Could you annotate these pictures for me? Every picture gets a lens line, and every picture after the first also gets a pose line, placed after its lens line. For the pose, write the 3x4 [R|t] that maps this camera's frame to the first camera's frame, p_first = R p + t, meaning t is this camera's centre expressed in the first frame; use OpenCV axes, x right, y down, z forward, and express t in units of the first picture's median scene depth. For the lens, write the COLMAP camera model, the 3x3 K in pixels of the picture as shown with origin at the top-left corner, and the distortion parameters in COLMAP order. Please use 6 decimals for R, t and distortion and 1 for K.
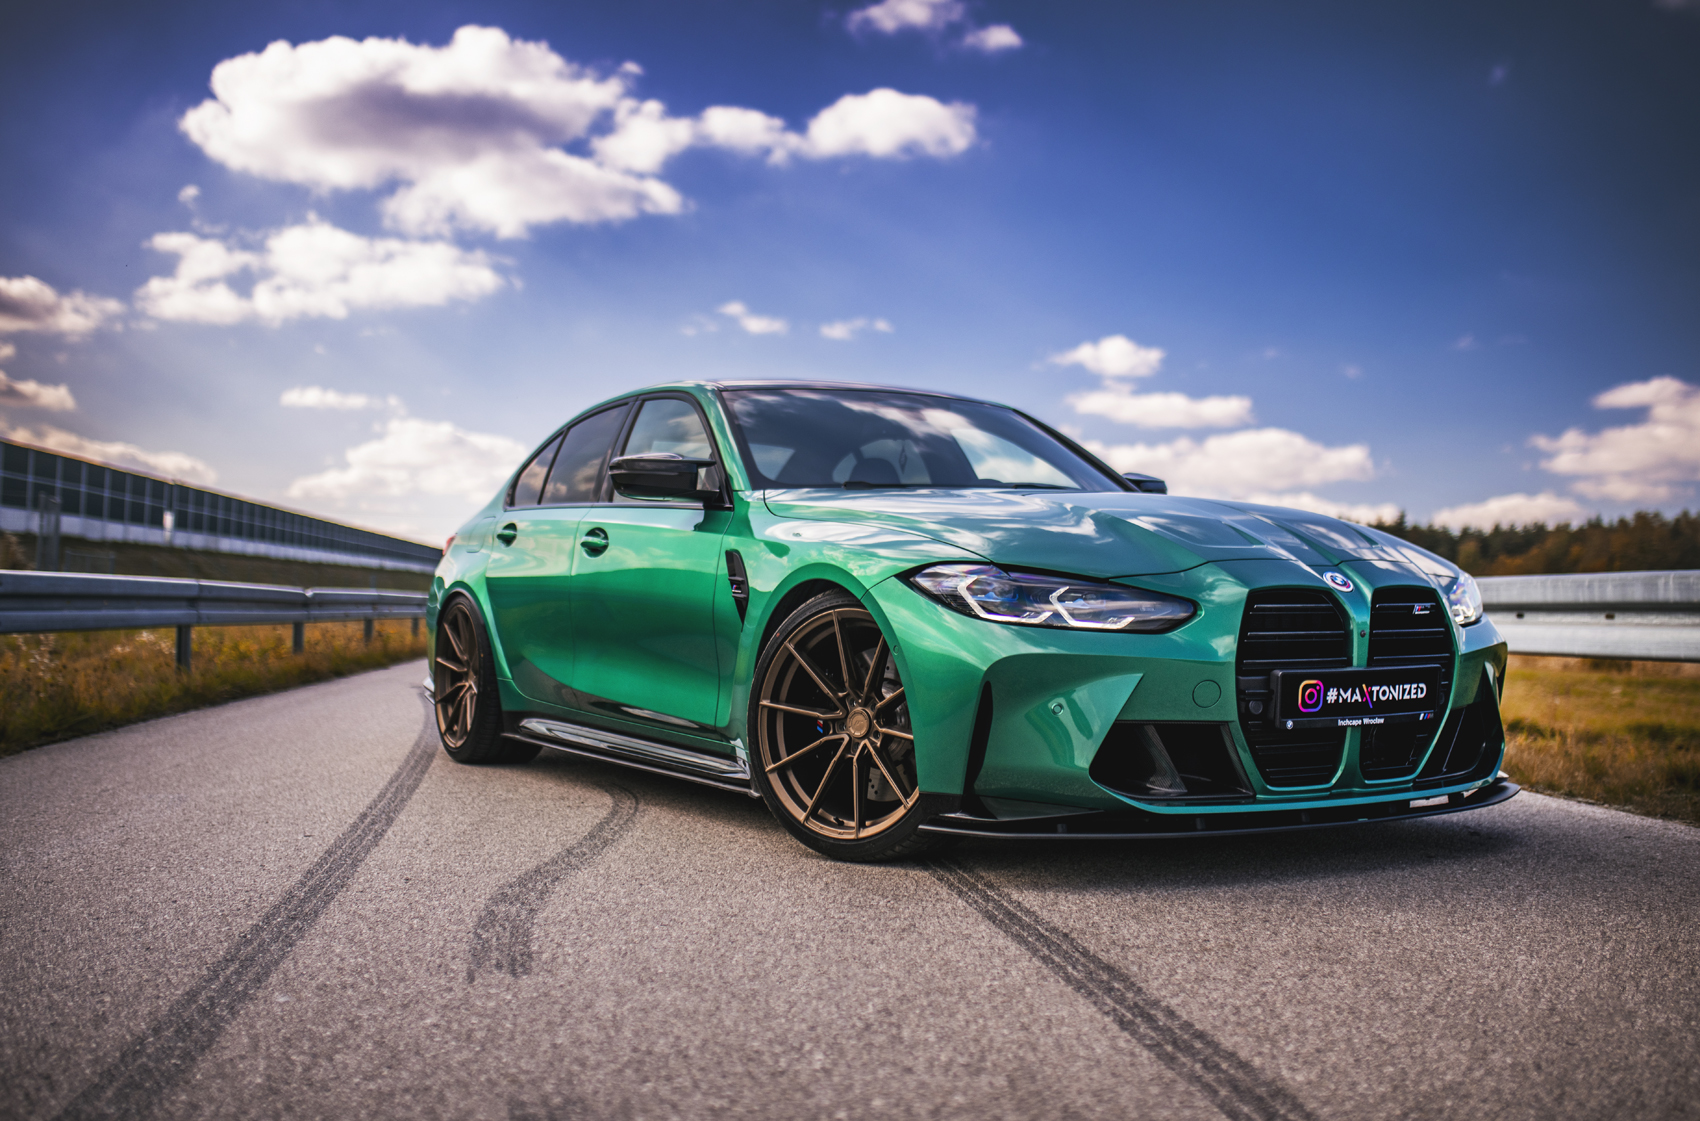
lens RADIAL K [[1717.5, 0, 905.5], [0, 1717.5, 566.0], [0, 0, 1]] dist [-0.028300, 0.000000]
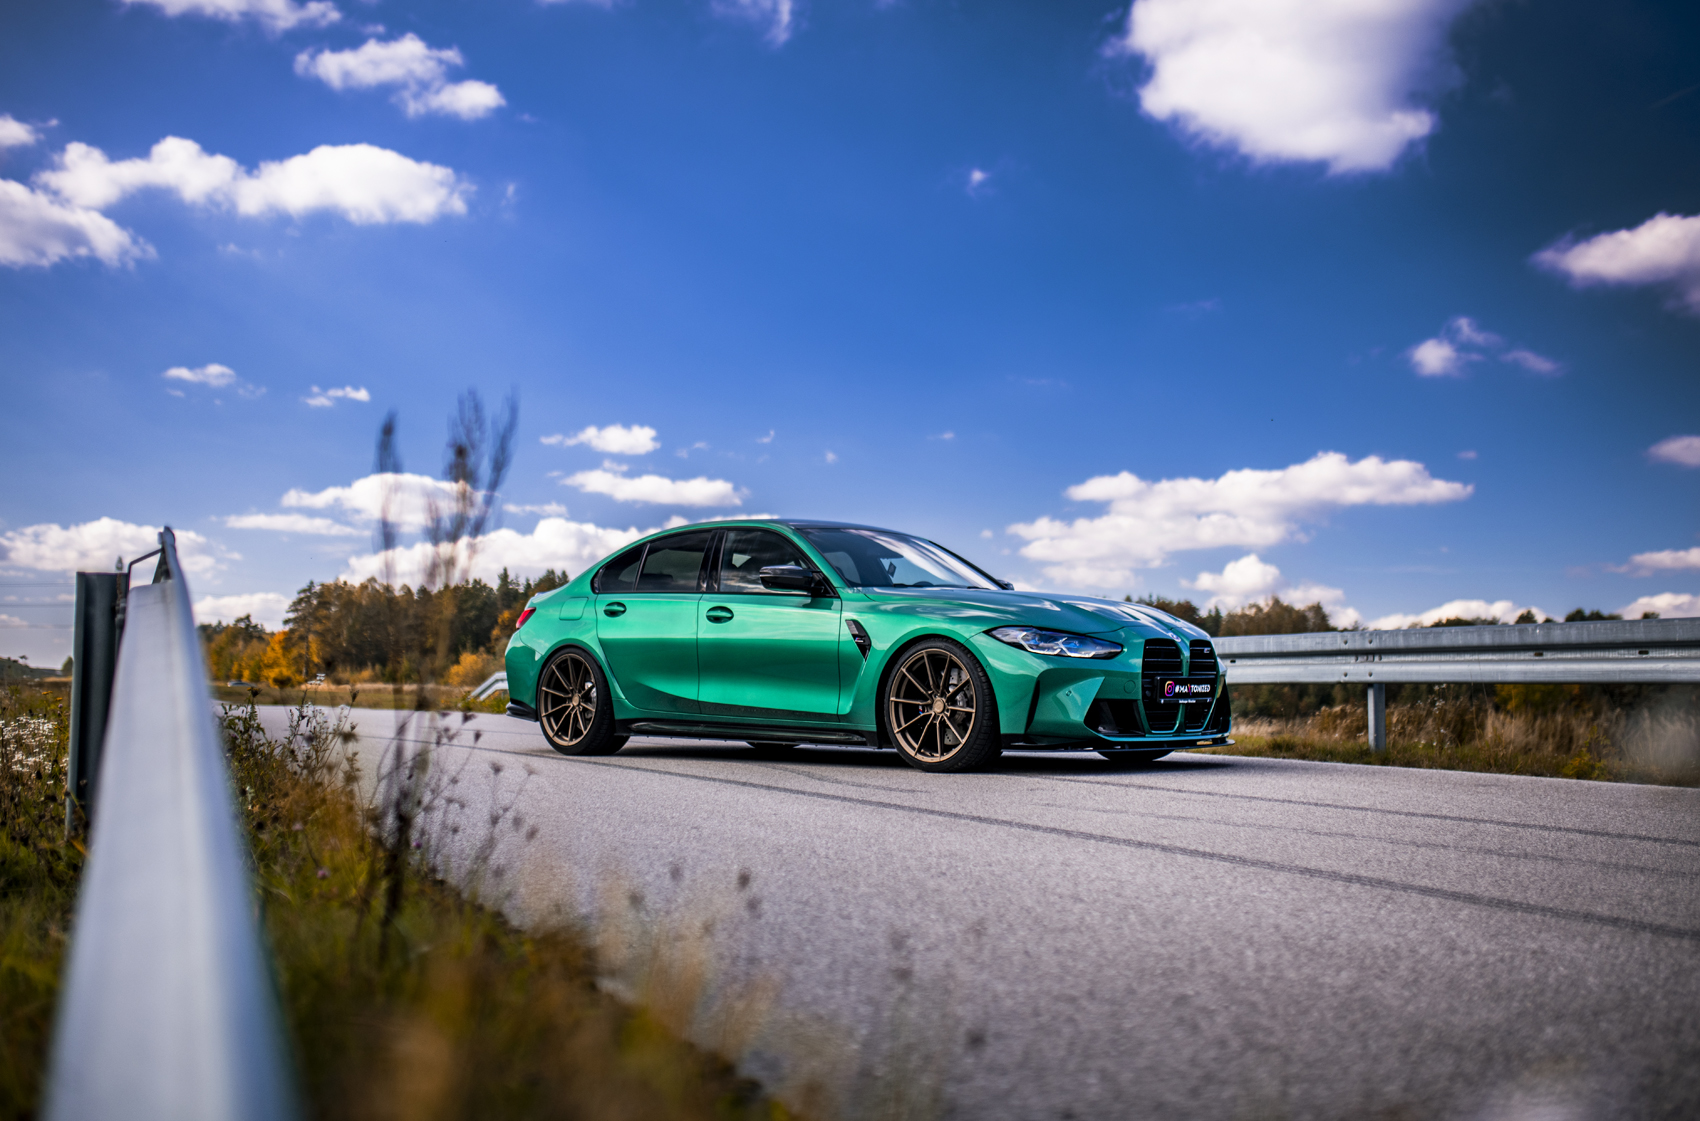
lens RADIAL K [[1717.5, 0, 837.3], [0, 1717.5, 565.7], [0, 0, 1]] dist [-0.028300, 0.000000]
pose [[0.968567, 0.018310, 0.248079, -0.702517], [-0.007075, 0.998911, -0.046106, 0.022492], [-0.248653, 0.042902, 0.967642, -0.995147]]
